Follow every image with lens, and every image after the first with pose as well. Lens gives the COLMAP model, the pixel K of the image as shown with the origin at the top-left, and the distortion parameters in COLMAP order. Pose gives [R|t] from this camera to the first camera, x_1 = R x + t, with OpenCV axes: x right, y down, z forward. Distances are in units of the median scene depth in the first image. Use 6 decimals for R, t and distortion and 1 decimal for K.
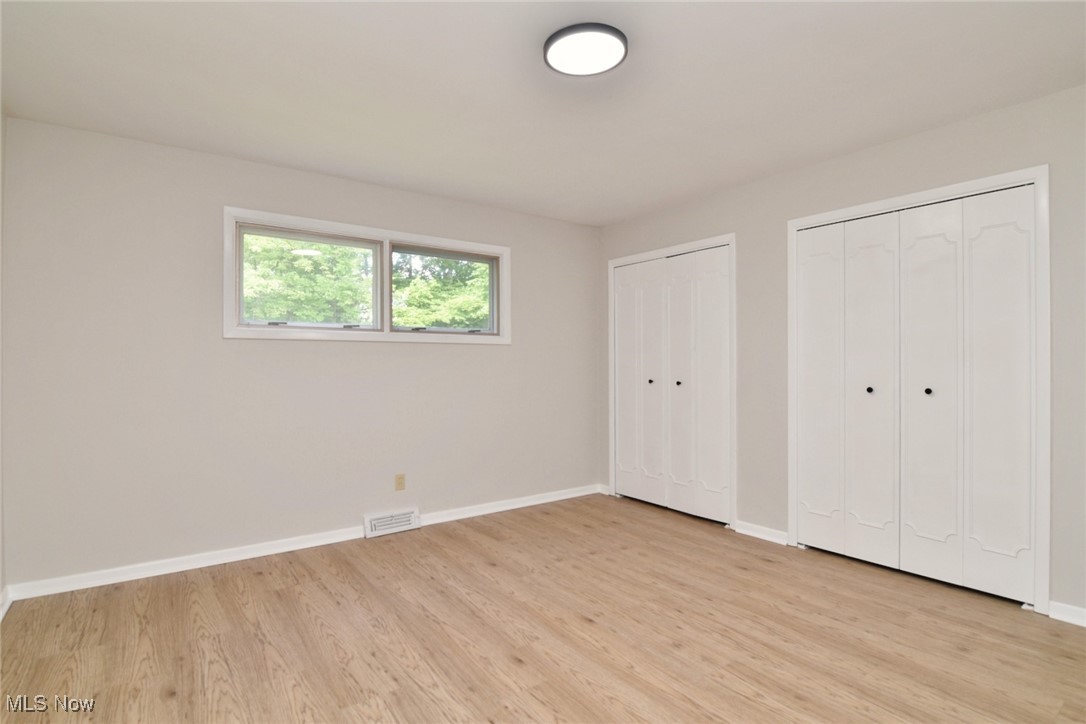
lens RADIAL K [[533.0, 0, 550.7], [0, 533.0, 359.9], [0, 0, 1]] dist [0.003751, -0.010477]
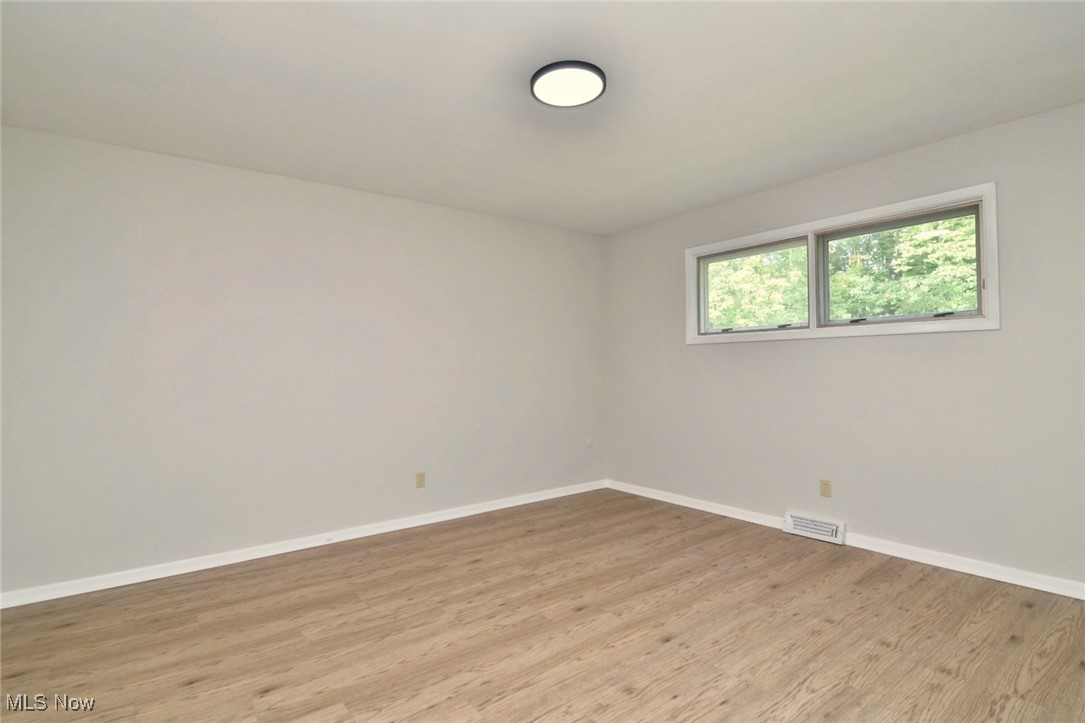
lens RADIAL K [[523.1, 0, 542.5], [0, 523.1, 361.5], [0, 0, 1]] dist [-0.001758, -0.000989]
pose [[0.041783, -0.010551, -0.999071, 0.817478], [0.024689, 0.999650, -0.009525, 0.006085], [0.998822, -0.024268, 0.042029, 0.632839]]
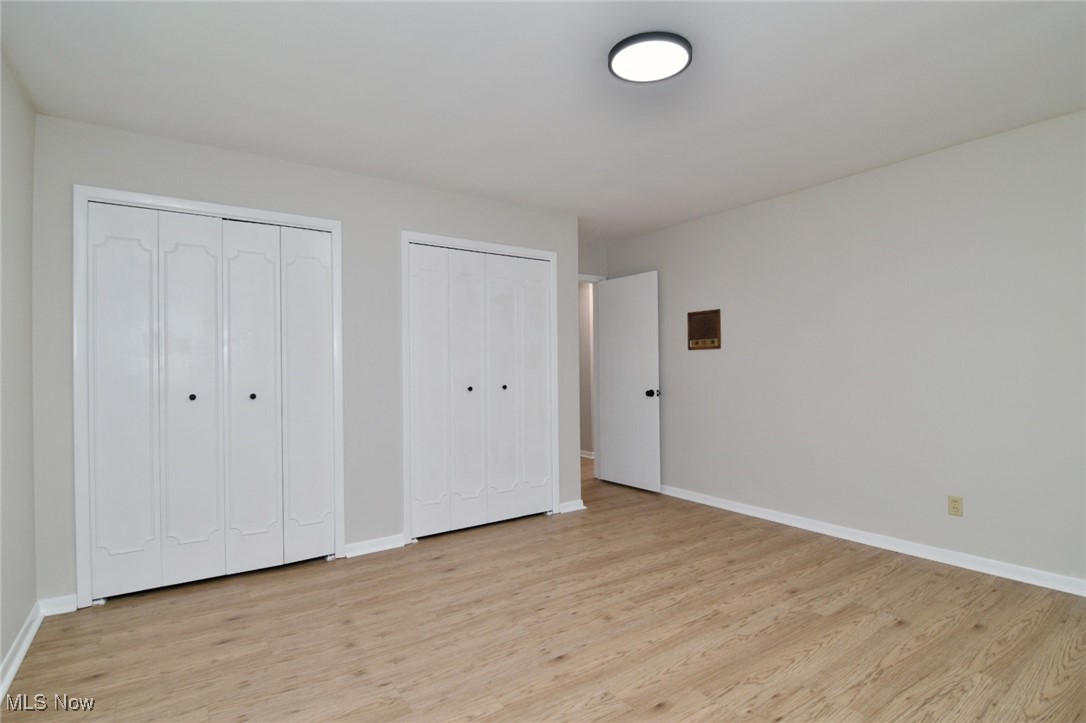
lens RADIAL K [[543.6, 0, 507.9], [0, 543.6, 369.7], [0, 0, 1]] dist [-0.003150, -0.012726]
pose [[0.059864, -0.004150, 0.998198, -0.693824], [0.000516, 0.999991, 0.004127, 0.004351], [-0.998206, 0.000268, 0.059865, 0.862671]]
